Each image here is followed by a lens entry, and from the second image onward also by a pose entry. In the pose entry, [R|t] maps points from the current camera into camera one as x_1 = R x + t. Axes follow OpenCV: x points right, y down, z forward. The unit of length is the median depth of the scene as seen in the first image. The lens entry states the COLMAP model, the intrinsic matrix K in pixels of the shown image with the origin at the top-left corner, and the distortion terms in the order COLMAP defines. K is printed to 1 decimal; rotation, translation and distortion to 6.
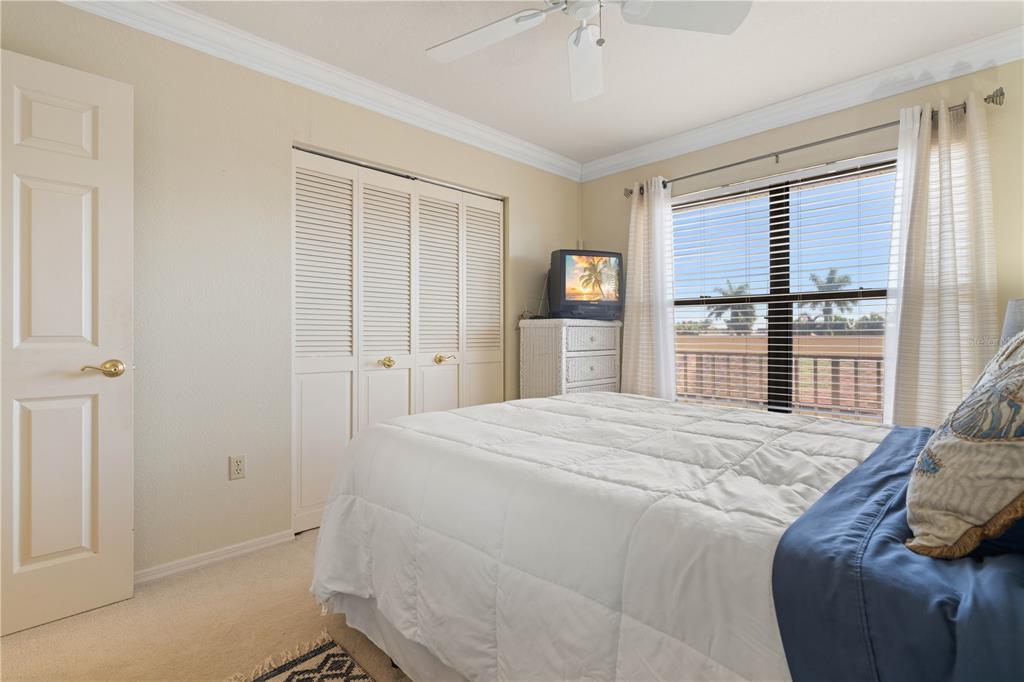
lens RADIAL K [[481.4, 0, 511.4], [0, 481.4, 334.9], [0, 0, 1]] dist [-0.002224, -0.000290]
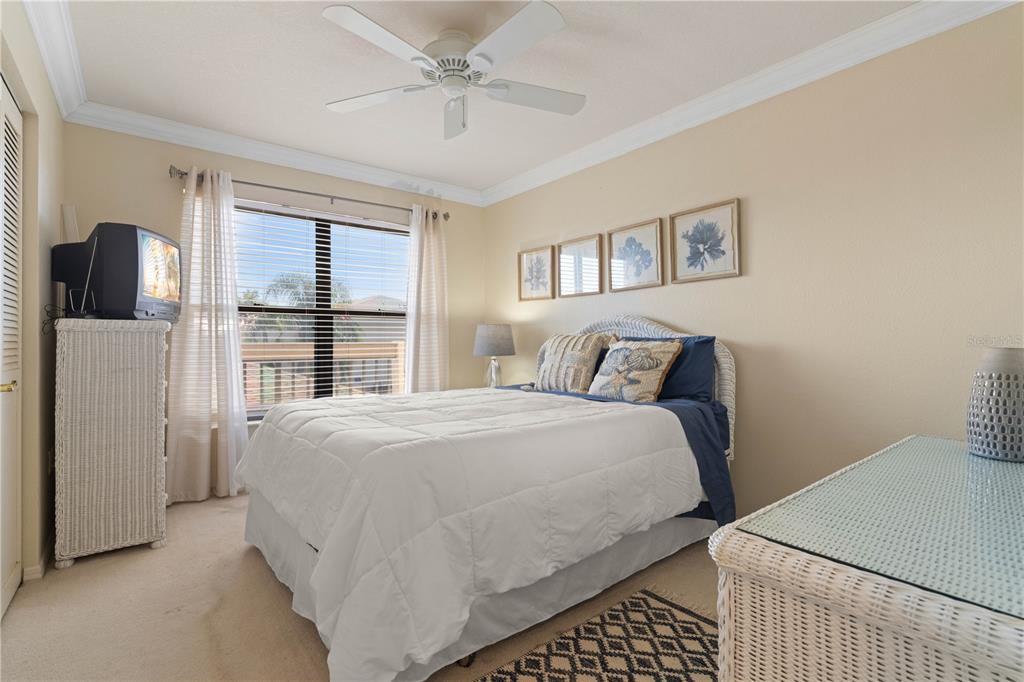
lens RADIAL K [[483.5, 0, 501.8], [0, 483.5, 342.2], [0, 0, 1]] dist [-0.002081, -0.000103]
pose [[0.112463, -0.003959, 0.993648, -0.639093], [0.005699, 0.999978, 0.003339, 0.000229], [-0.993640, 0.005287, 0.112483, 0.411929]]
